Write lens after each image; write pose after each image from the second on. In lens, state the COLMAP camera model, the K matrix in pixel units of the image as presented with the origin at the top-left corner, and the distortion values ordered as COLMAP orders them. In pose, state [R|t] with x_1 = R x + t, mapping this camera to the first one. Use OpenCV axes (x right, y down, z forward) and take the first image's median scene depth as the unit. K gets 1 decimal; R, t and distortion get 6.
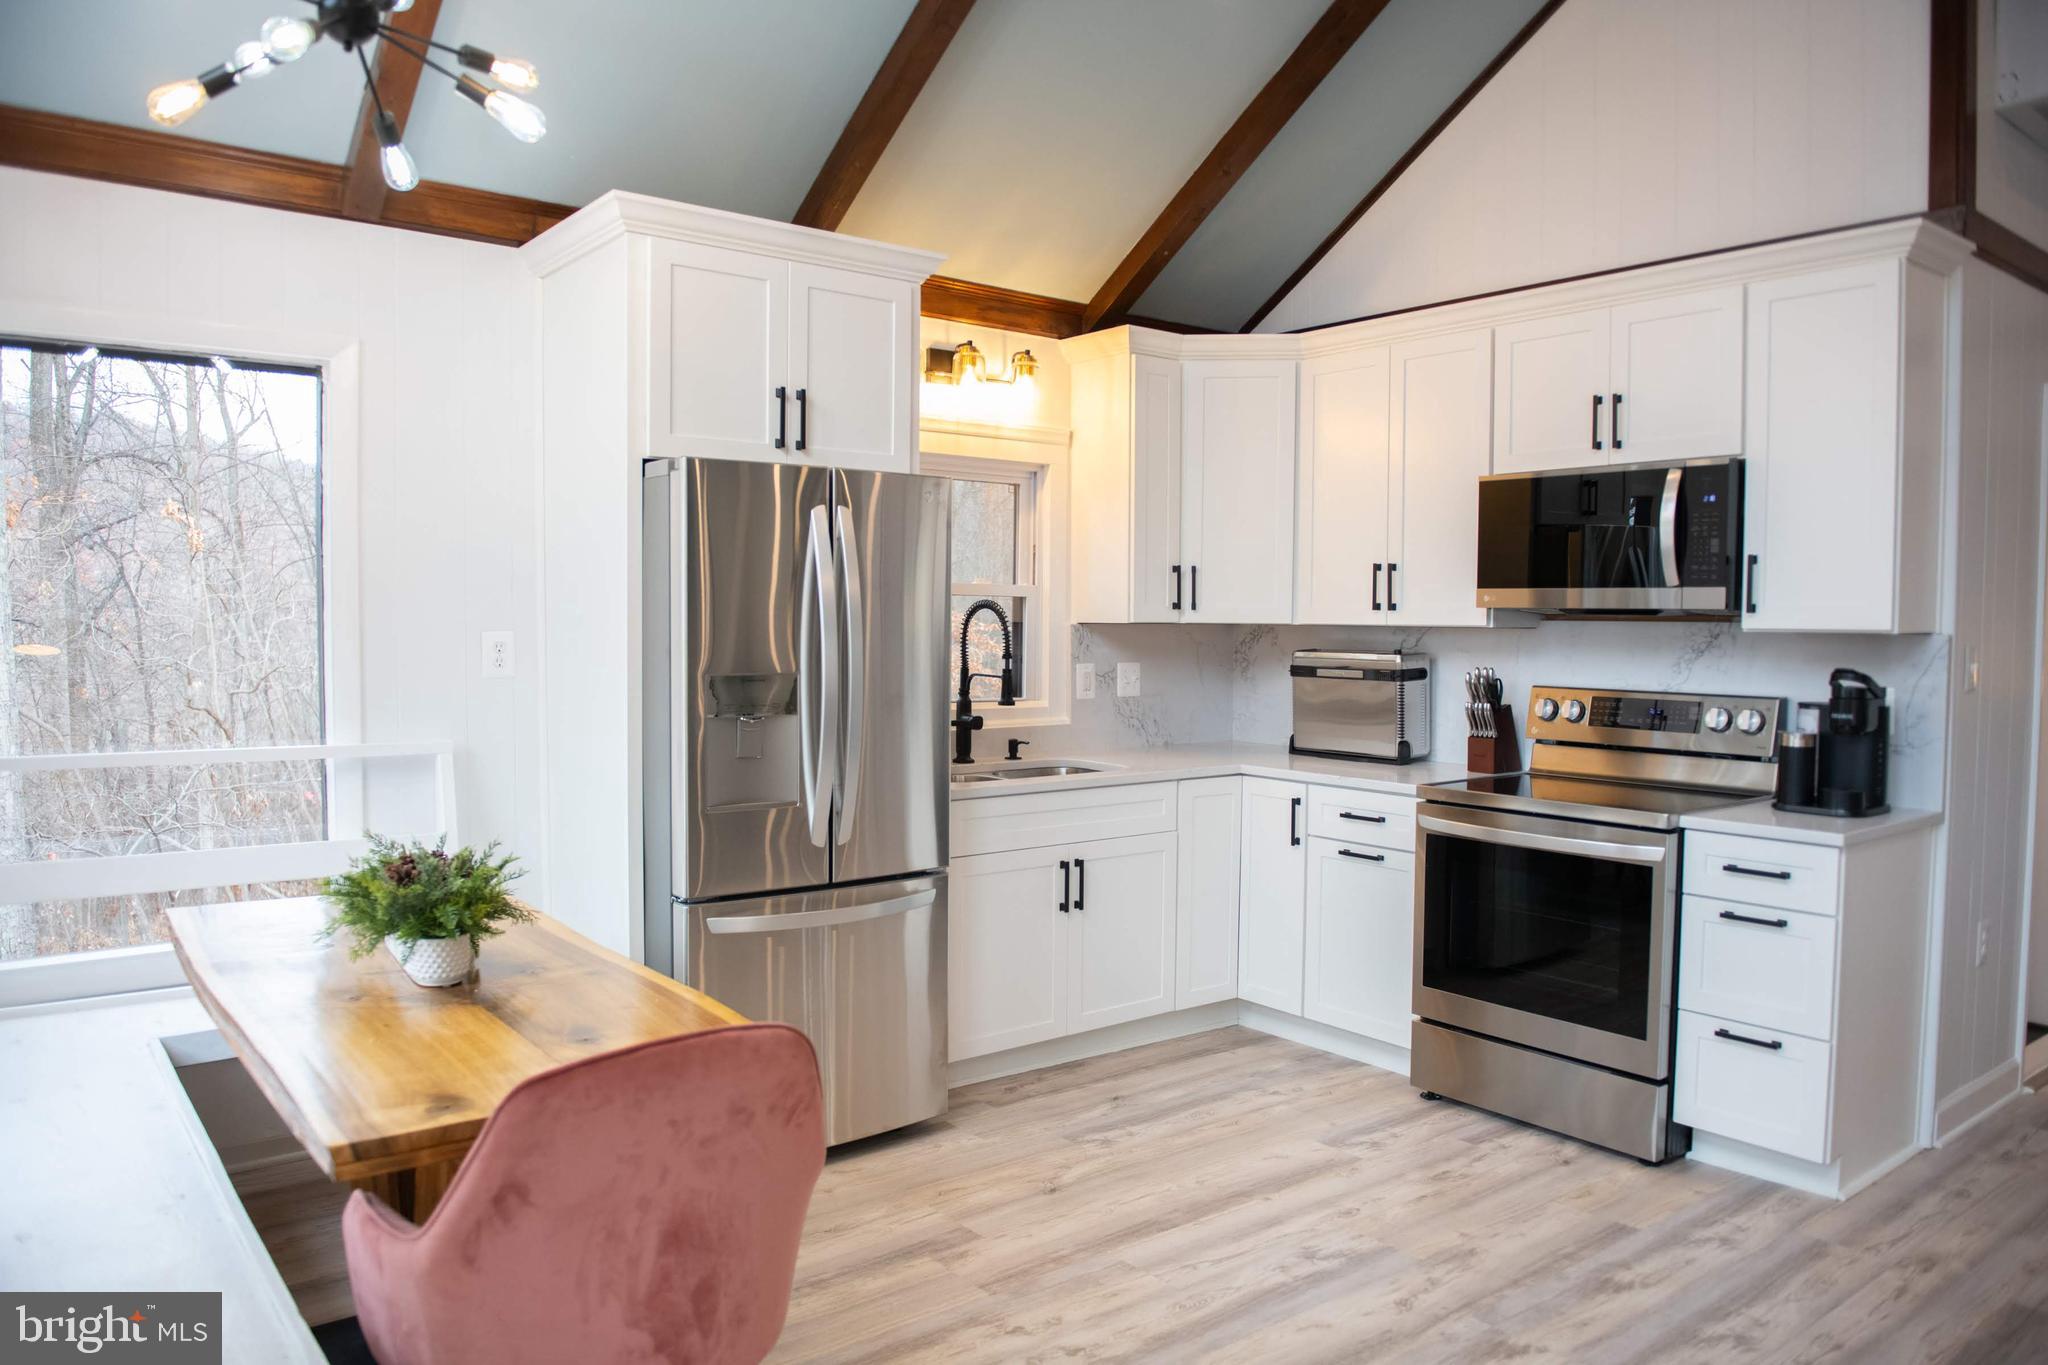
lens RADIAL K [[1411.3, 0, 1024.0], [0, 1411.3, 682.5], [0, 0, 1]] dist [-0.041666, -0.009527]
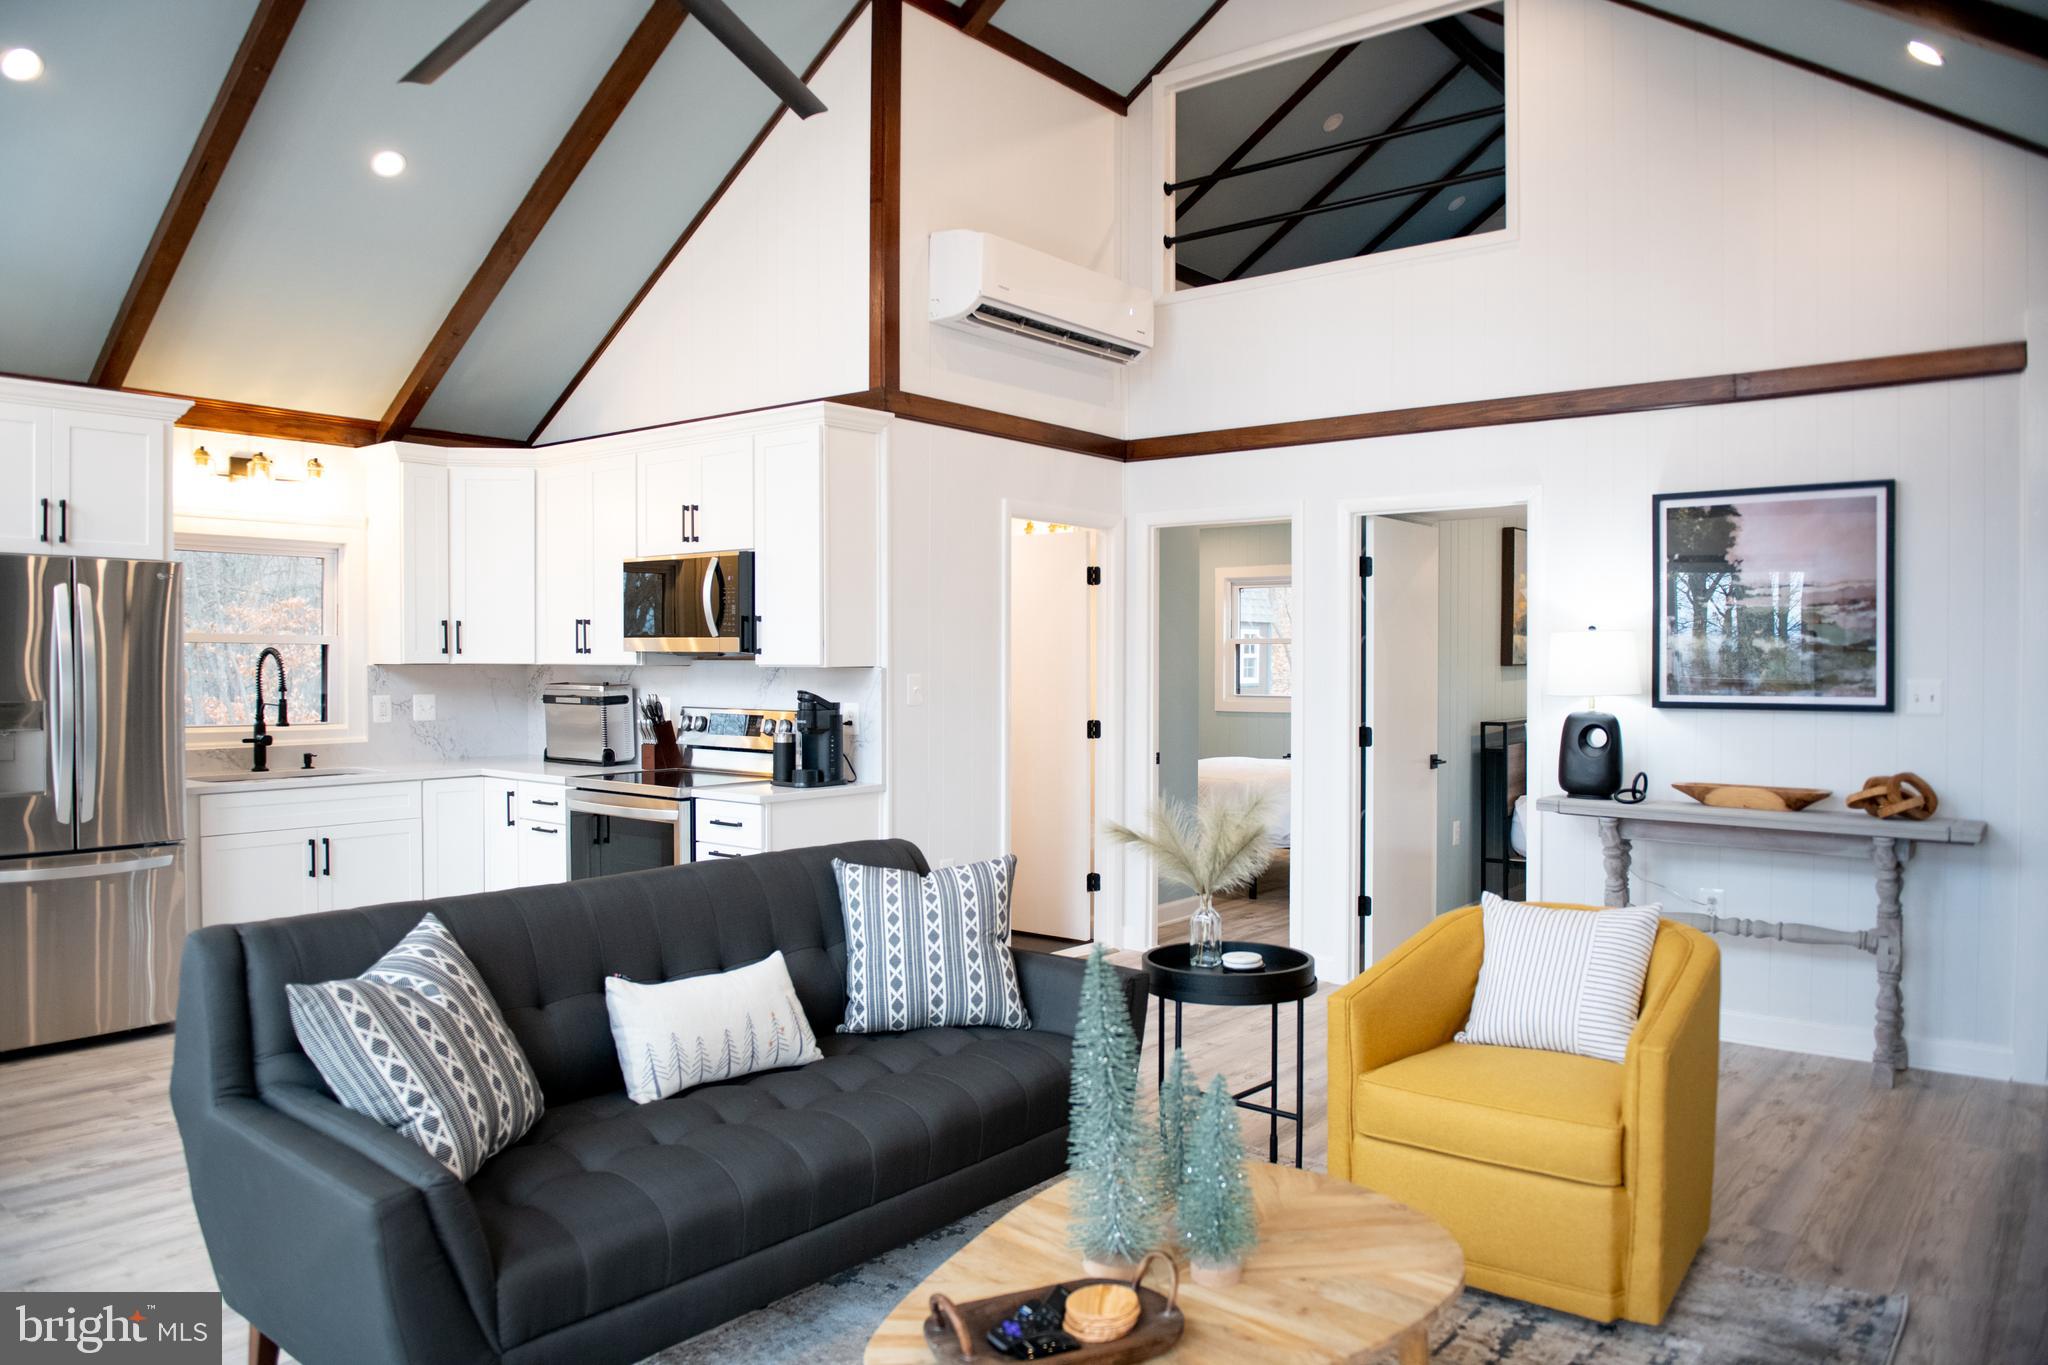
lens RADIAL K [[1411.3, 0, 1024.0], [0, 1411.3, 682.5], [0, 0, 1]] dist [-0.041666, -0.009527]
pose [[0.974407, -0.009353, 0.224596, 0.432313], [0.015628, 0.999535, -0.026180, 0.023130], [-0.224246, 0.029021, 0.974100, -0.509571]]
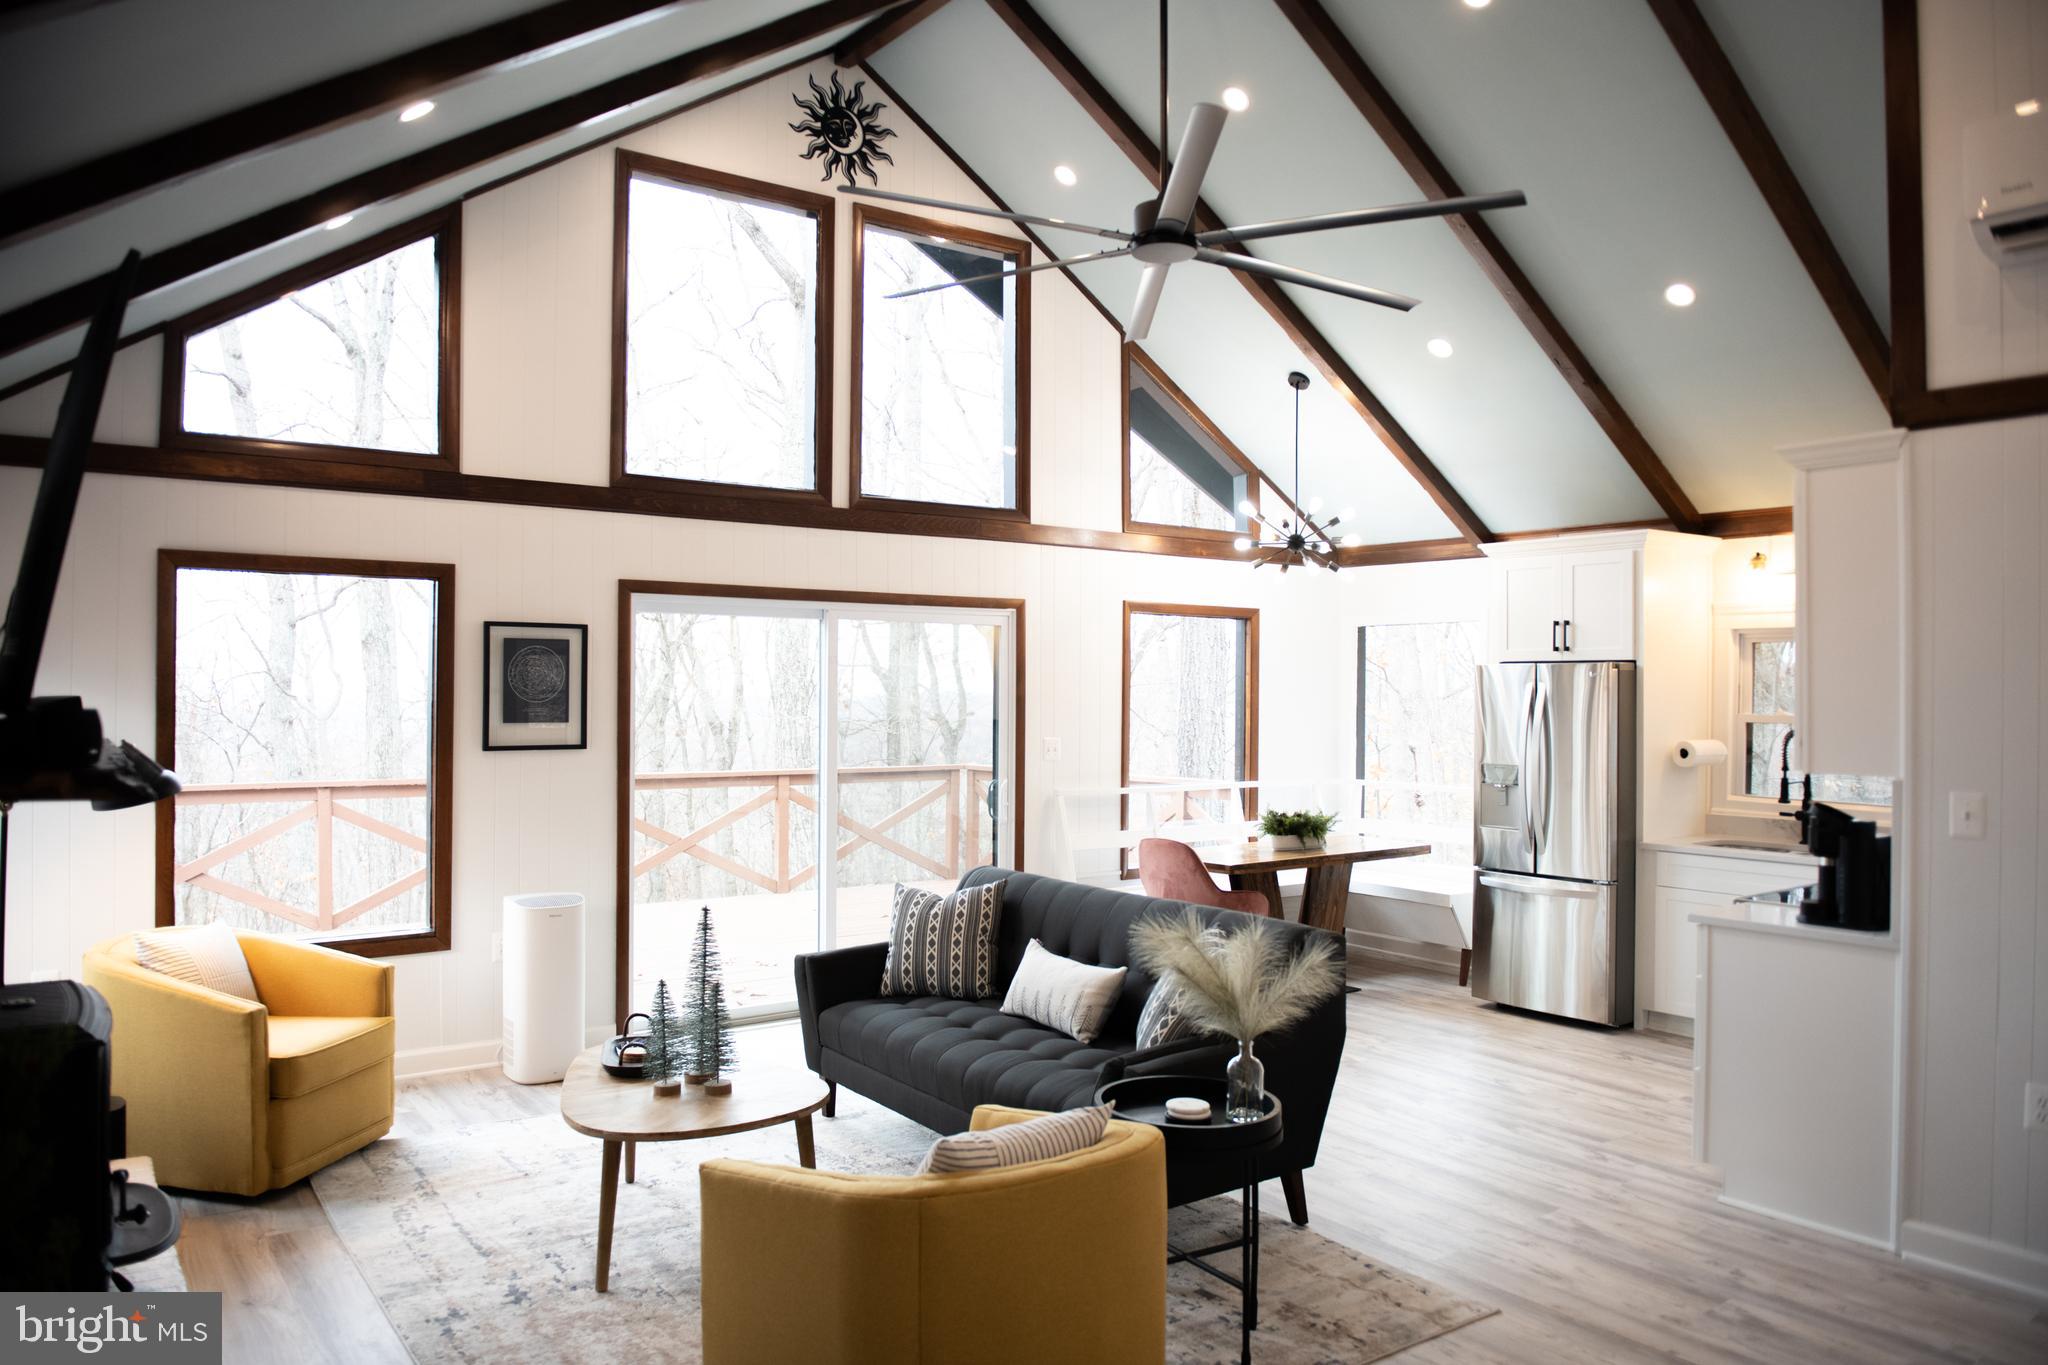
lens RADIAL K [[1411.3, 0, 1024.0], [0, 1411.3, 682.5], [0, 0, 1]] dist [-0.041666, -0.009527]
pose [[-0.038590, -0.013303, -0.999167, 1.653077], [-0.052892, 0.998537, -0.011252, -0.057387], [0.997854, 0.052414, -0.039237, 0.312097]]
